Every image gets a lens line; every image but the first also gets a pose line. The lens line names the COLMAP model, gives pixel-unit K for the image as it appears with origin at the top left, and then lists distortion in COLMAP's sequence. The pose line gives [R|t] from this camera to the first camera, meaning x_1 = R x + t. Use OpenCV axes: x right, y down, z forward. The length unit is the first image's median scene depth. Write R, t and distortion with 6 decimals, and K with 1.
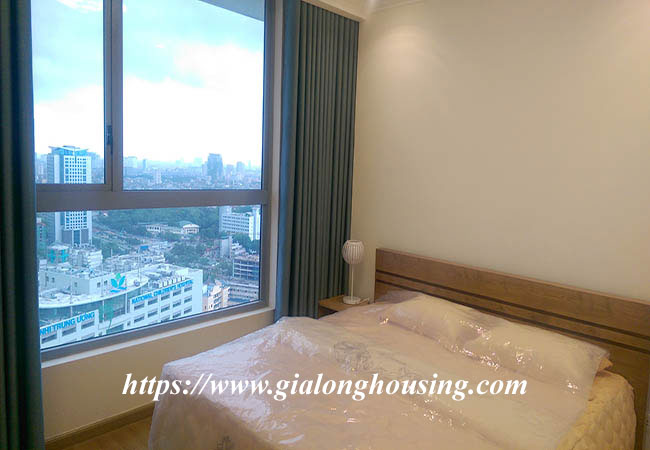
lens RADIAL K [[588.6, 0, 334.6], [0, 588.6, 234.3], [0, 0, 1]] dist [0.122066, -0.209292]
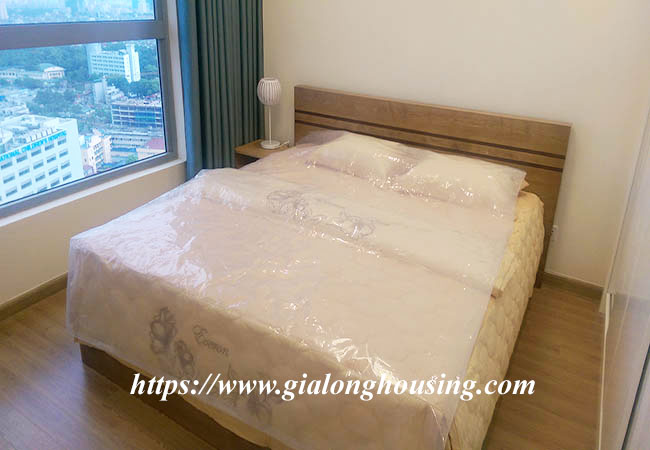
lens RADIAL K [[548.1, 0, 326.3], [0, 548.1, 197.8], [0, 0, 1]] dist [0.115709, -0.169918]
pose [[0.969332, -0.104313, 0.222519, -0.086723], [0.049919, 0.970146, 0.237330, -0.008073], [-0.240632, -0.218944, 0.945600, 0.138308]]
